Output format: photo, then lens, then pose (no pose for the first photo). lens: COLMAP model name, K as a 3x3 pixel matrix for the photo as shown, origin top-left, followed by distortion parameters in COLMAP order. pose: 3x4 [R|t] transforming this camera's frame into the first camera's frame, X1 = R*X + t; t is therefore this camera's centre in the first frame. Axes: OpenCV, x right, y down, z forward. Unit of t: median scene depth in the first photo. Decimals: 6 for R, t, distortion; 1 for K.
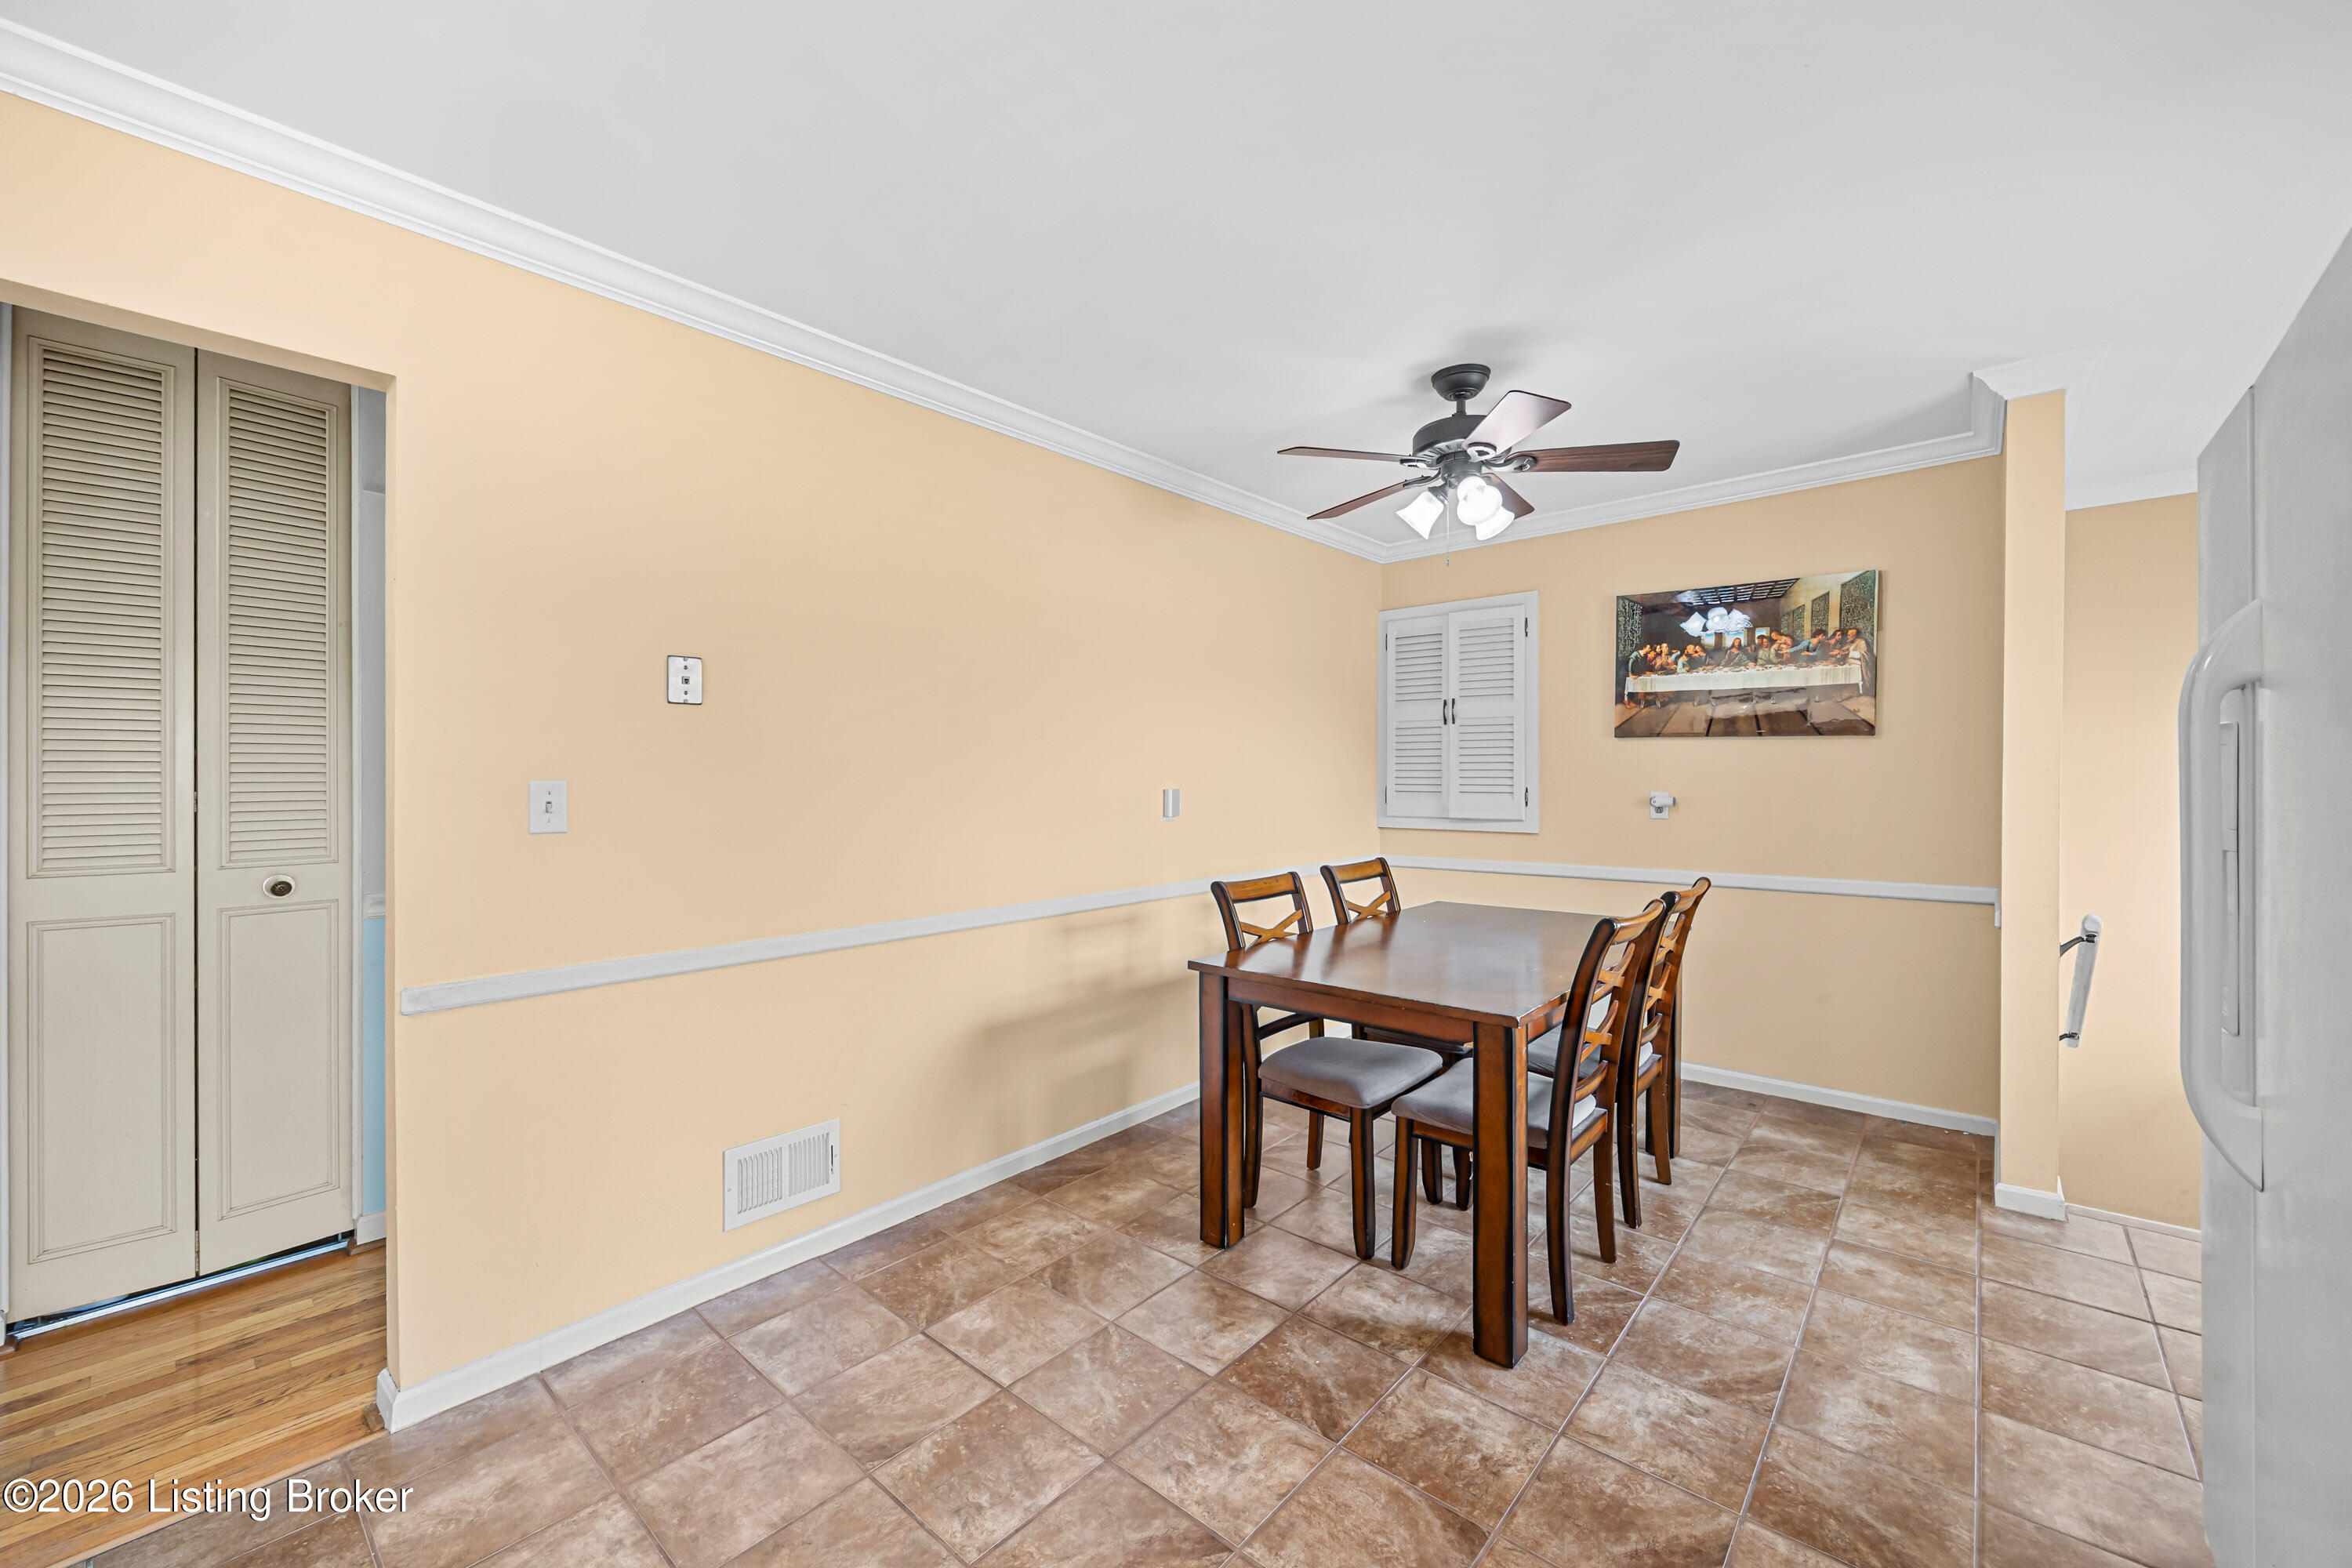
lens RADIAL K [[898.5, 0, 1168.3], [0, 898.5, 772.2], [0, 0, 1]] dist [-0.015172, -0.000909]
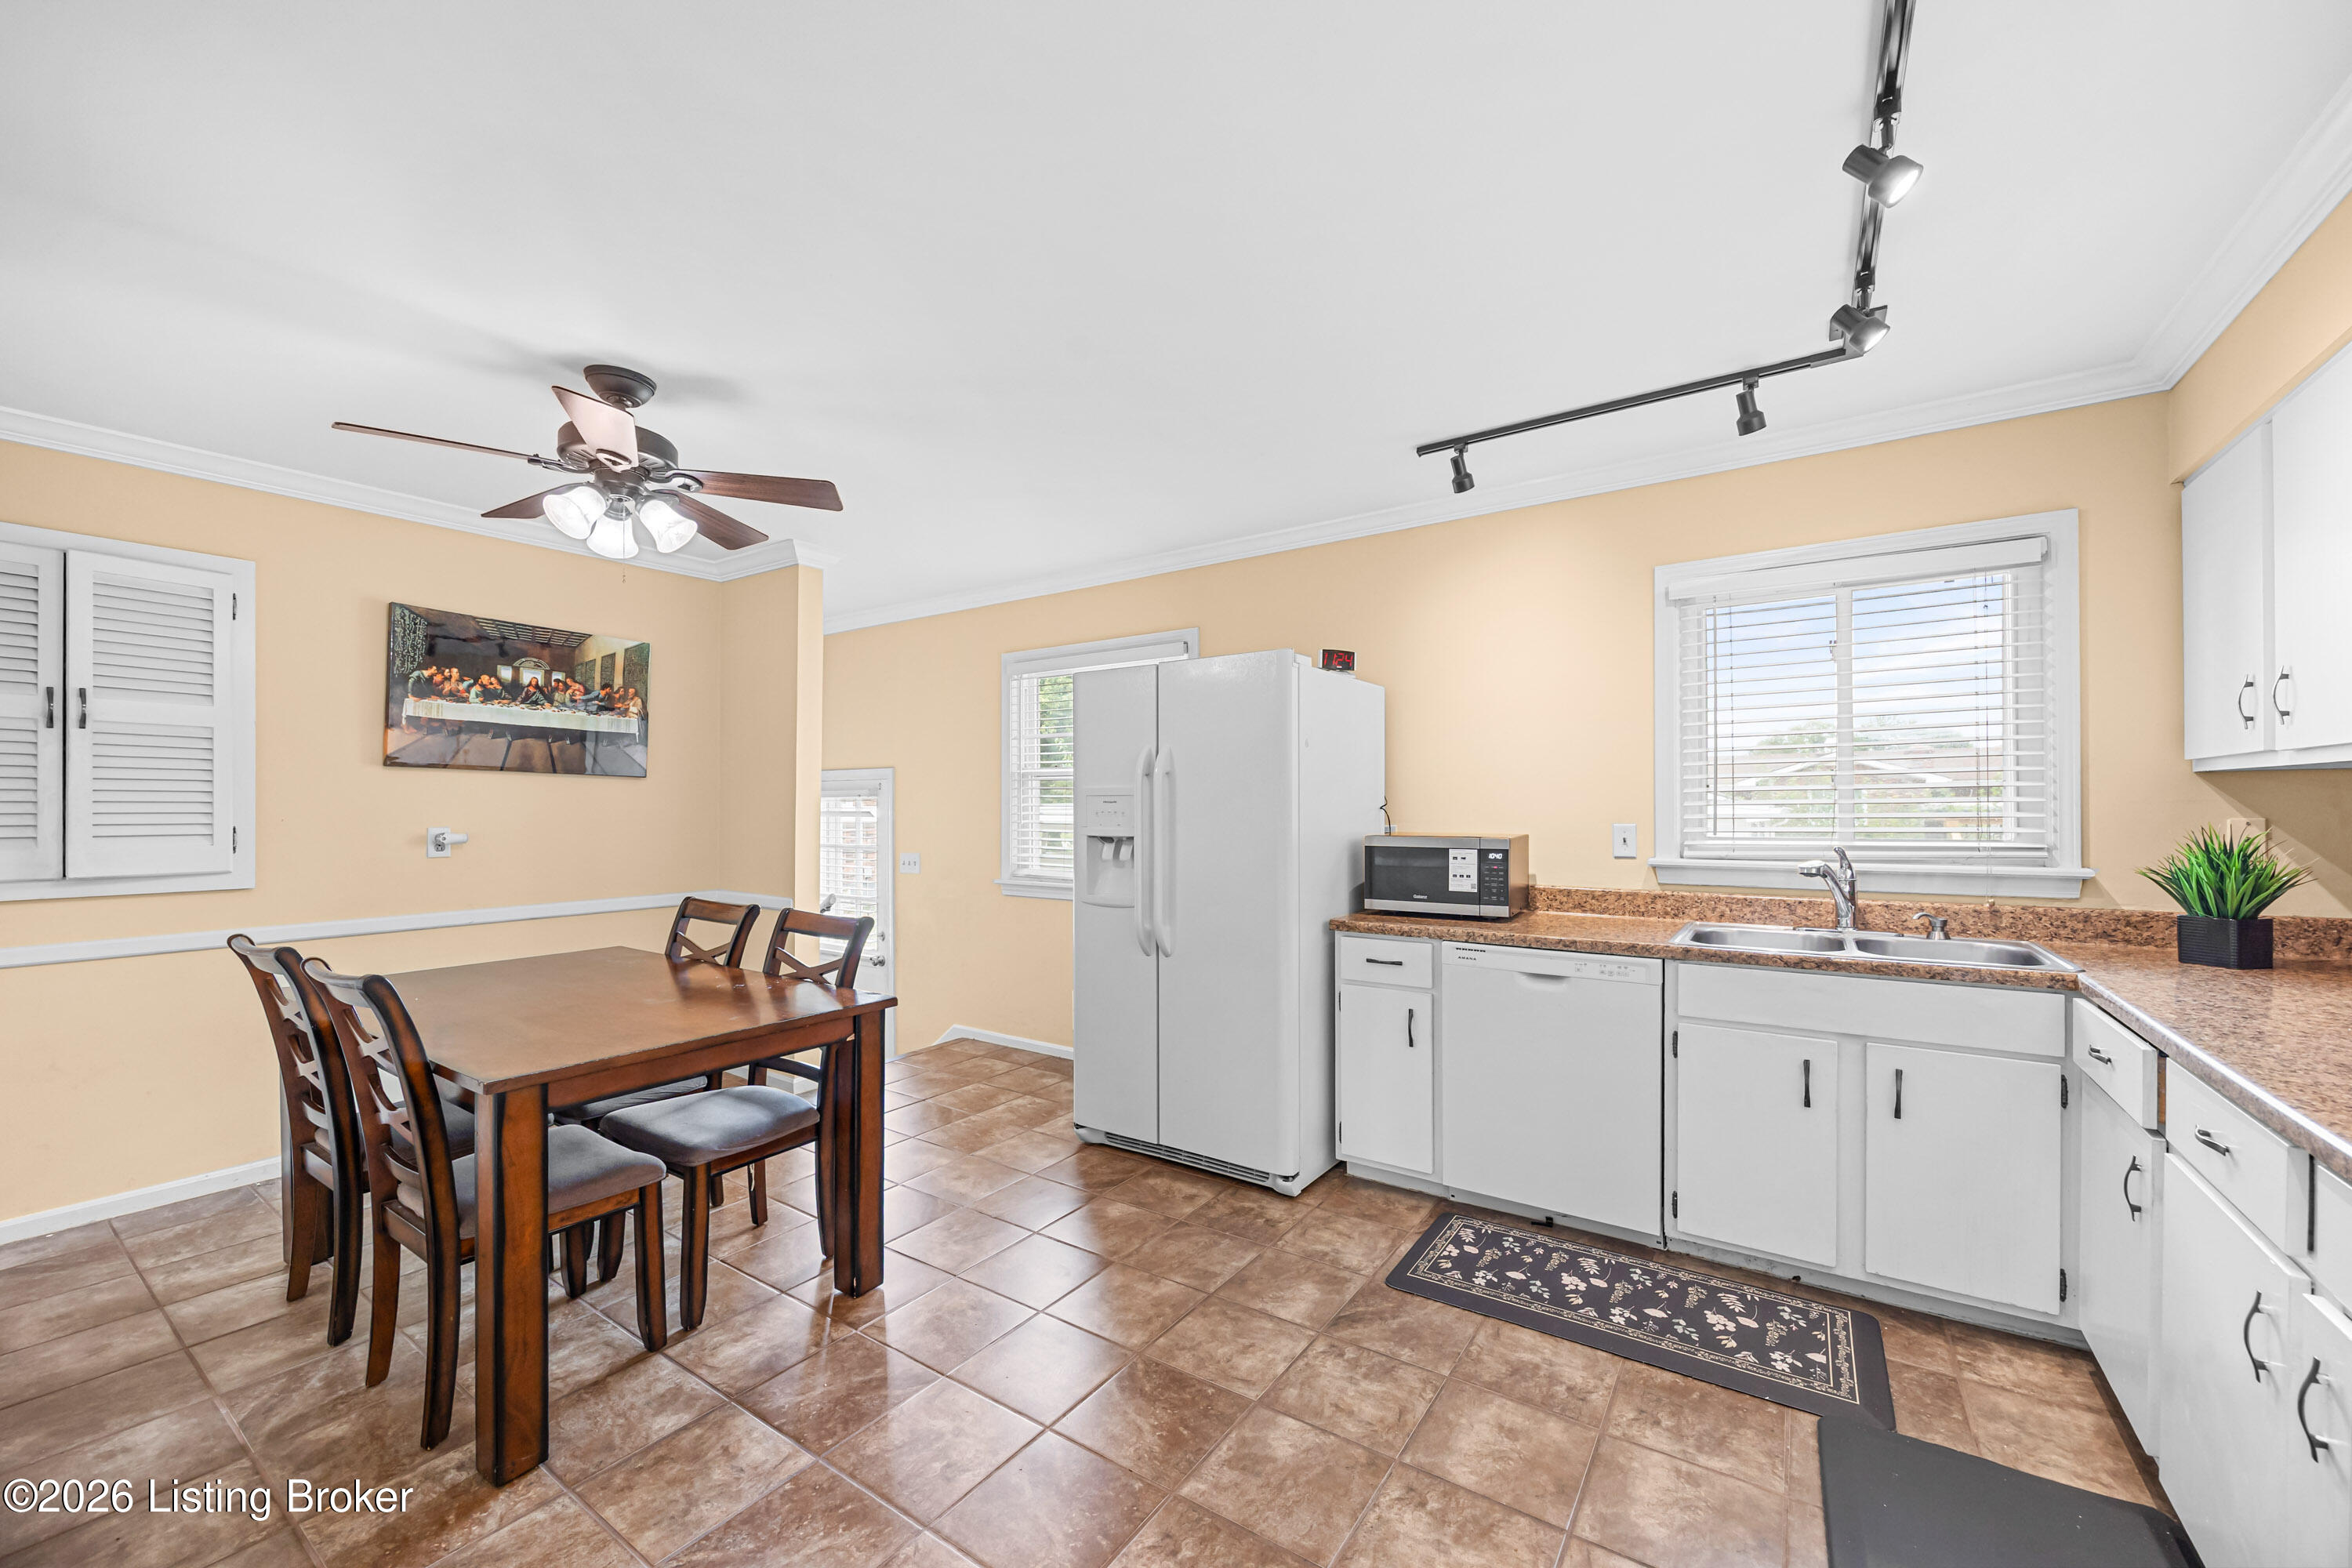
lens RADIAL K [[898.5, 0, 1176.4], [0, 898.5, 801.9], [0, 0, 1]] dist [-0.015172, -0.000909]
pose [[-0.125730, 0.011676, 0.991996, -0.503599], [0.001957, 0.999932, -0.011521, 0.007602], [-0.992063, 0.000492, -0.125744, 0.413706]]
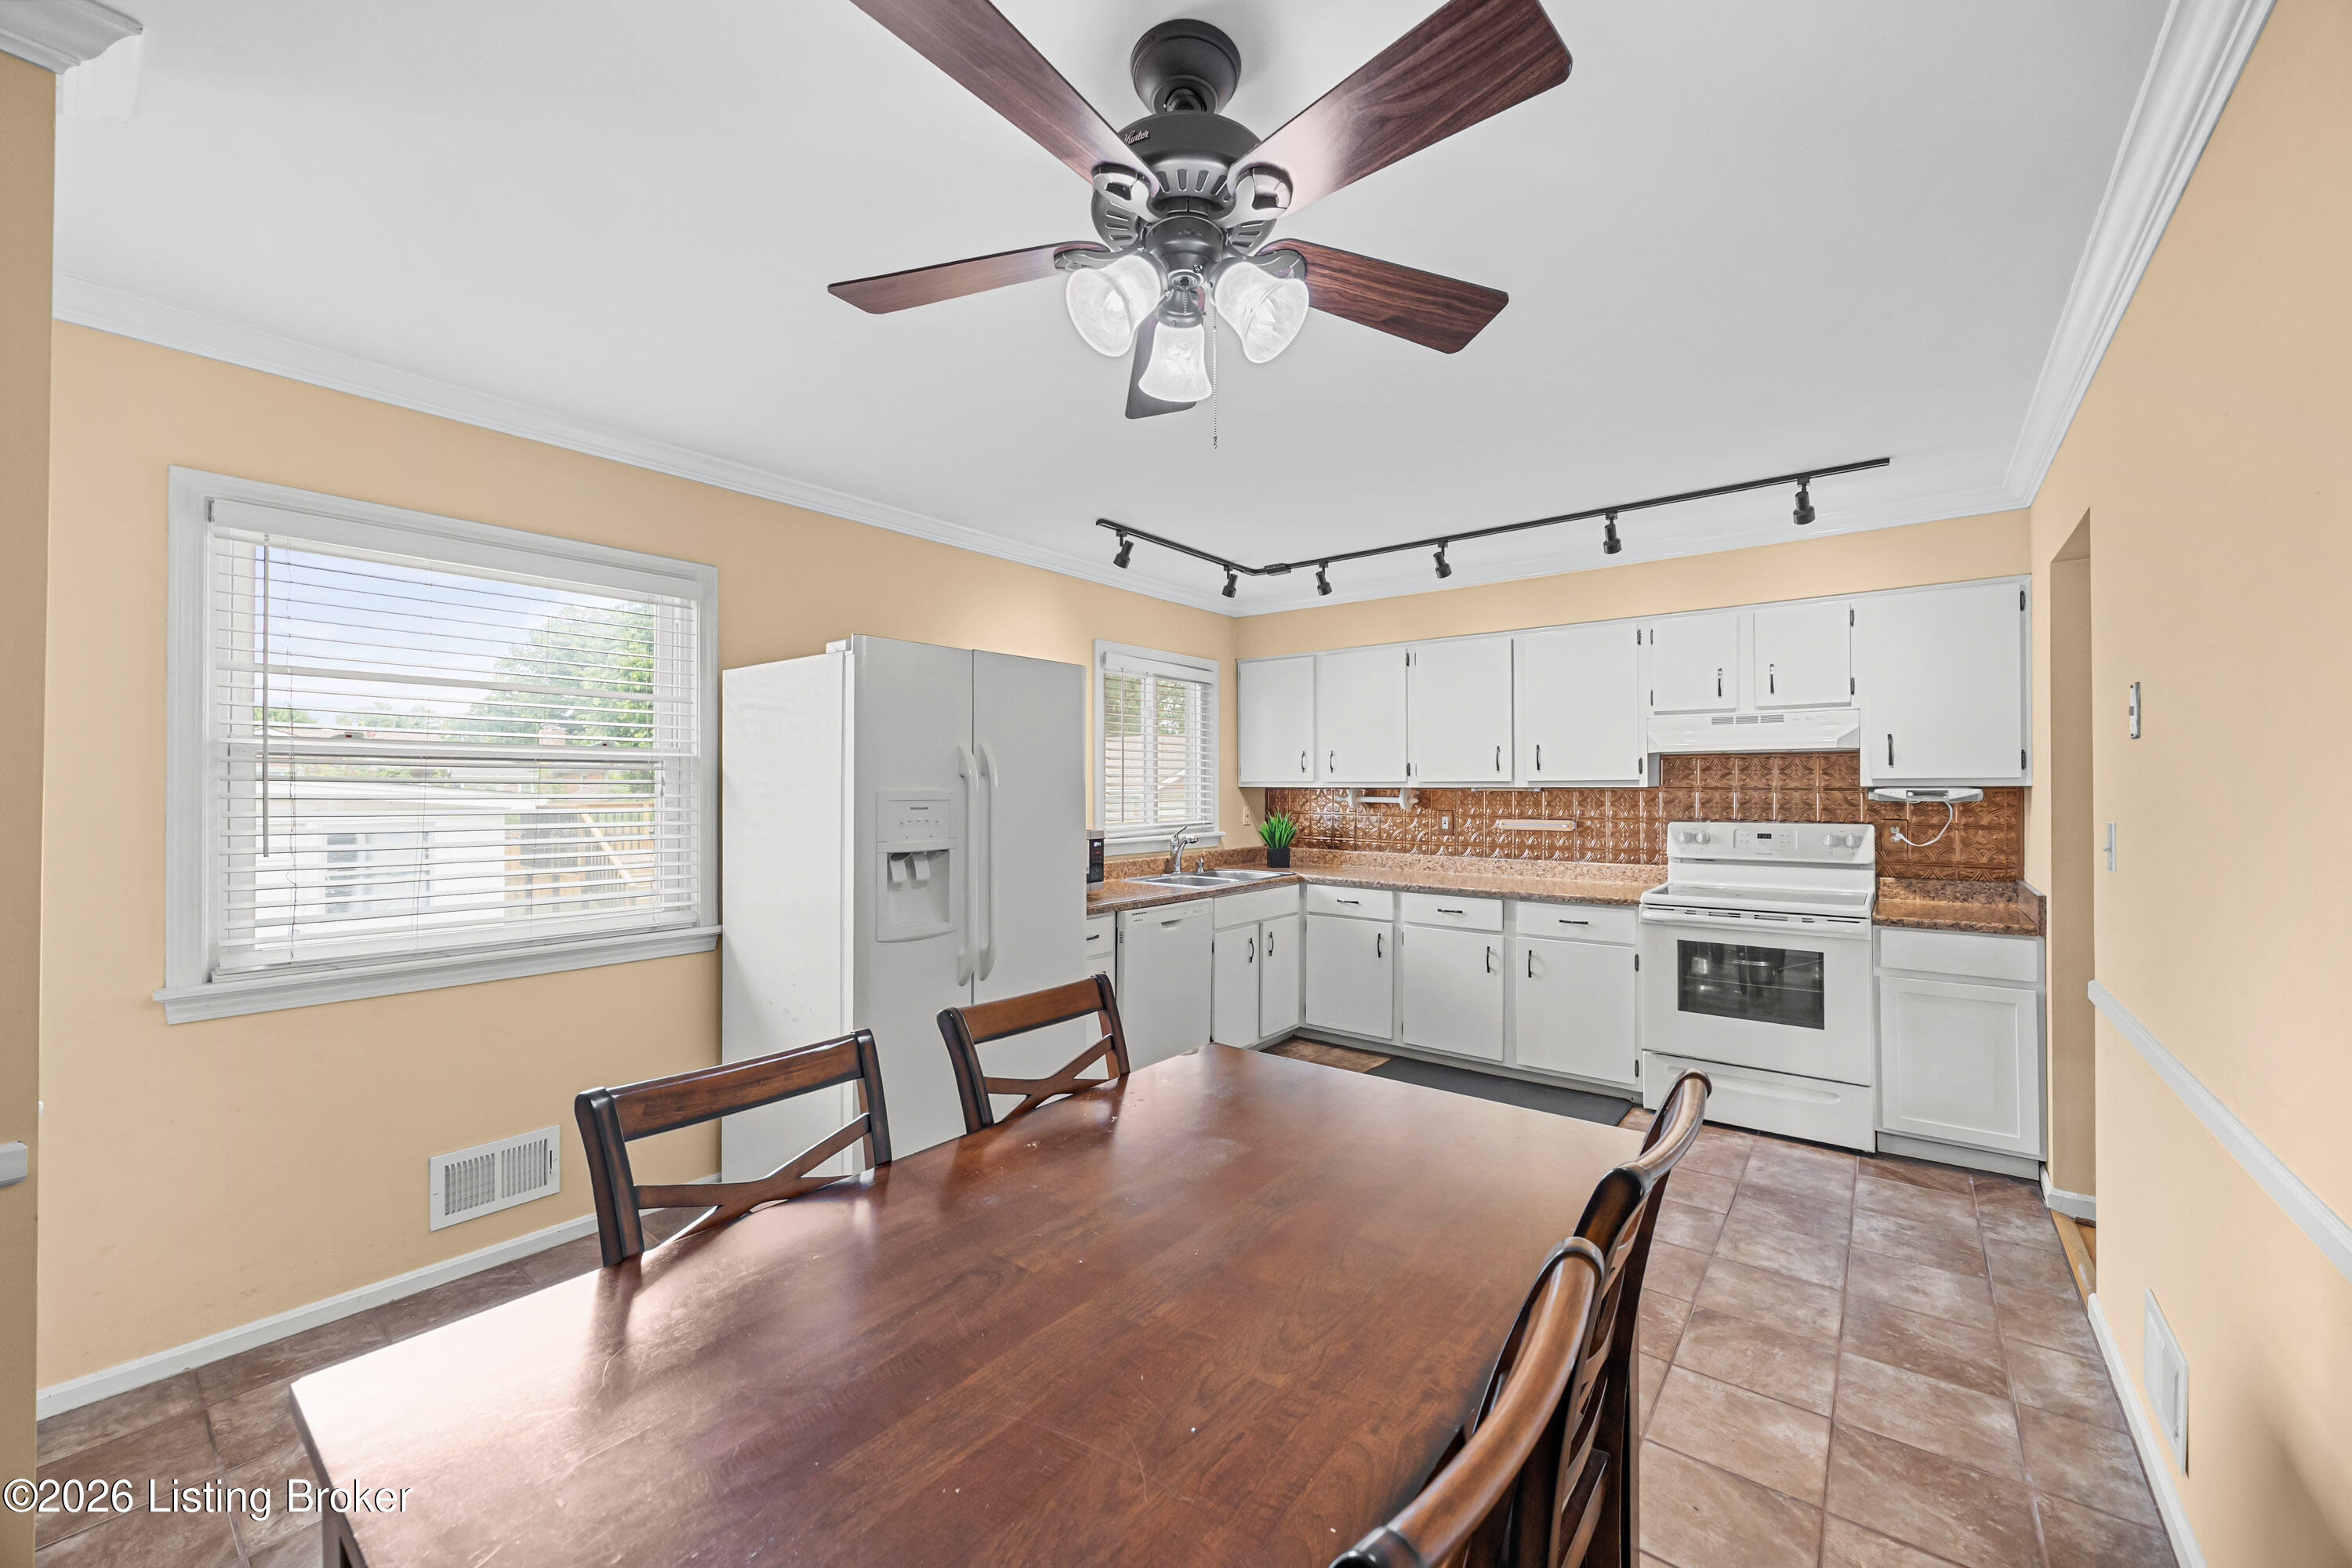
lens RADIAL K [[898.5, 0, 1187.0], [0, 898.5, 783.1], [0, 0, 1]] dist [-0.015172, -0.000909]
pose [[-0.996956, 0.006300, -0.077707, 0.275470], [0.007111, 0.999923, -0.010169, -0.014682], [0.077637, -0.010691, -0.996924, 1.134197]]
